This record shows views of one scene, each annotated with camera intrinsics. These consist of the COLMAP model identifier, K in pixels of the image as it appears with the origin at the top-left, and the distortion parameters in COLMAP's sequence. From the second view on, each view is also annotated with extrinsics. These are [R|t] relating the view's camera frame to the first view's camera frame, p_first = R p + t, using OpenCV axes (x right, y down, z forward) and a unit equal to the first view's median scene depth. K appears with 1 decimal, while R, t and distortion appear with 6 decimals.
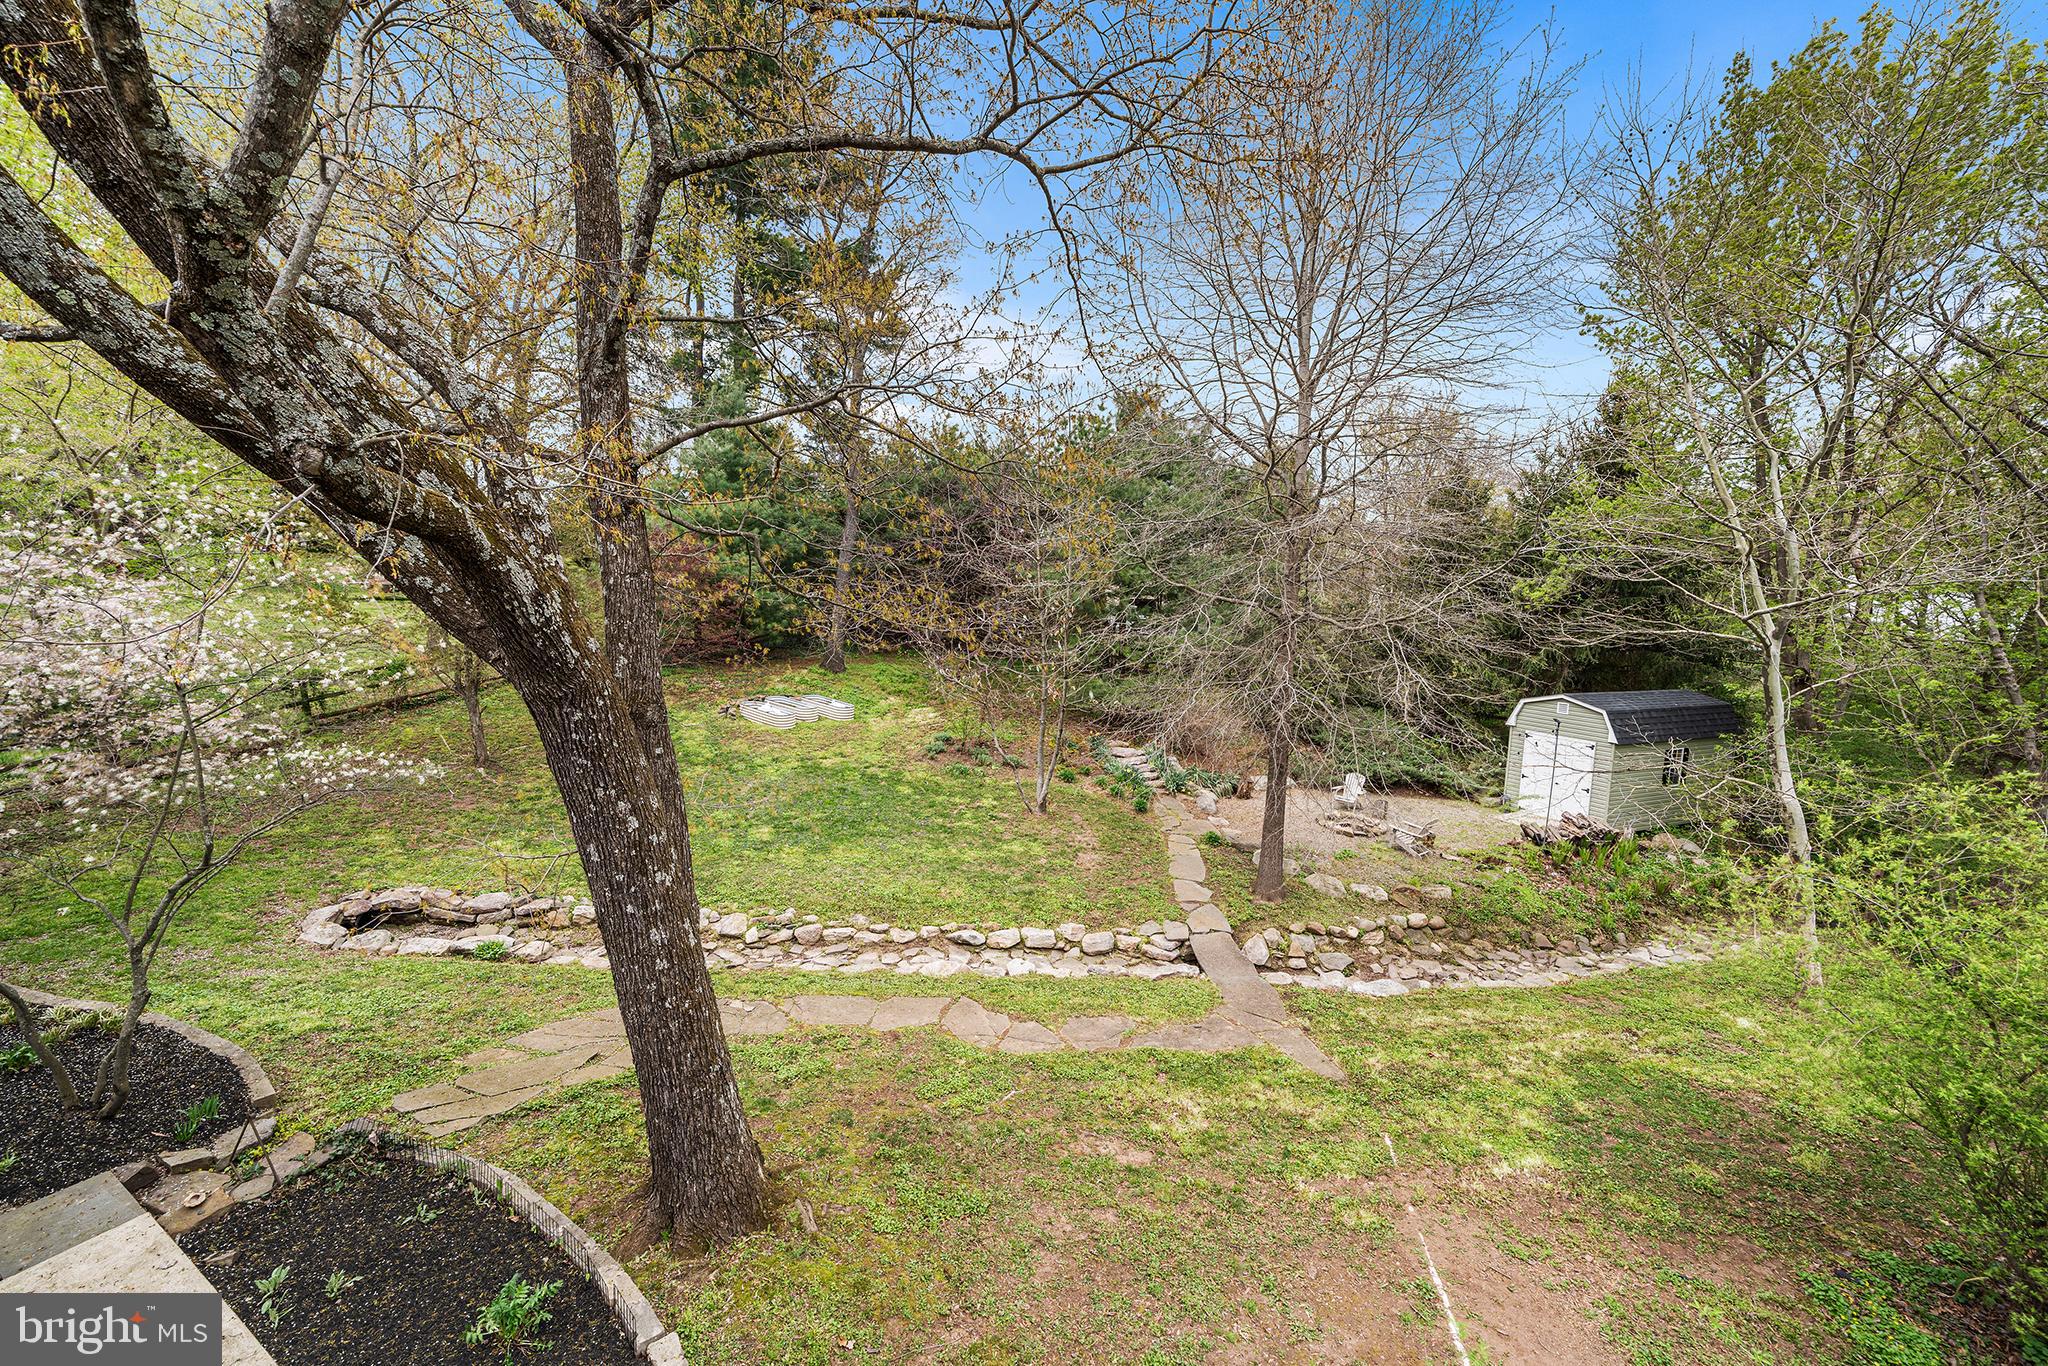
lens RADIAL K [[806.8, 0, 1023.9], [0, 806.8, 680.3], [0, 0, 1]] dist [-0.001648, 0.000121]
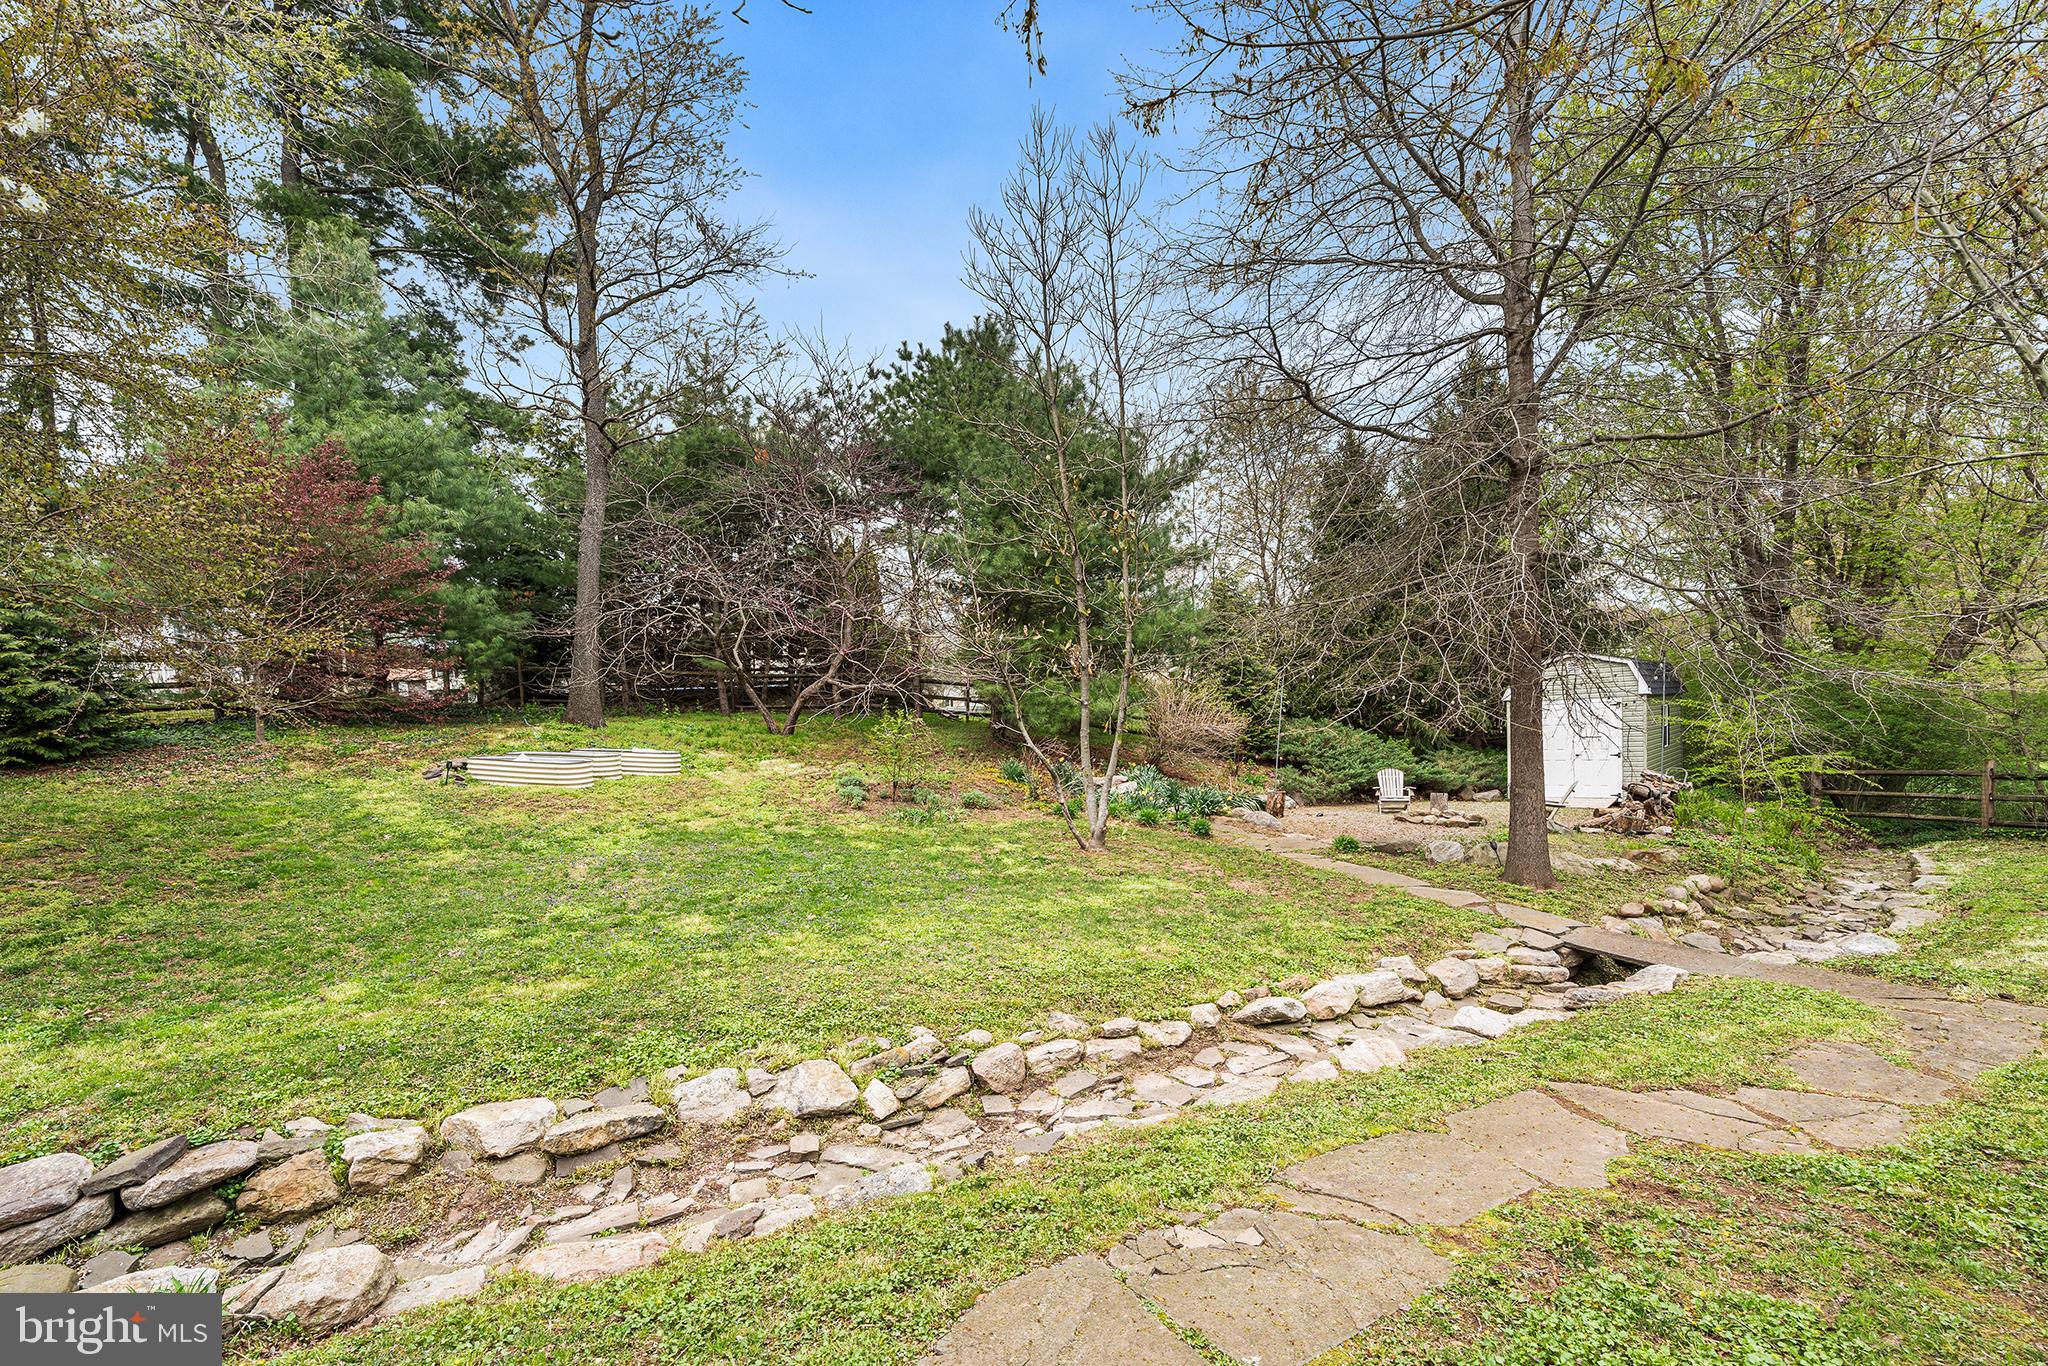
lens RADIAL K [[827.6, 0, 1023.8], [0, 827.6, 685.5], [0, 0, 1]] dist [-0.000393, 0.000327]
pose [[0.918618, -0.037879, 0.393327, -0.425821], [0.092211, 0.988462, -0.120165, 0.158003], [-0.384237, 0.146655, 0.911512, 0.535402]]
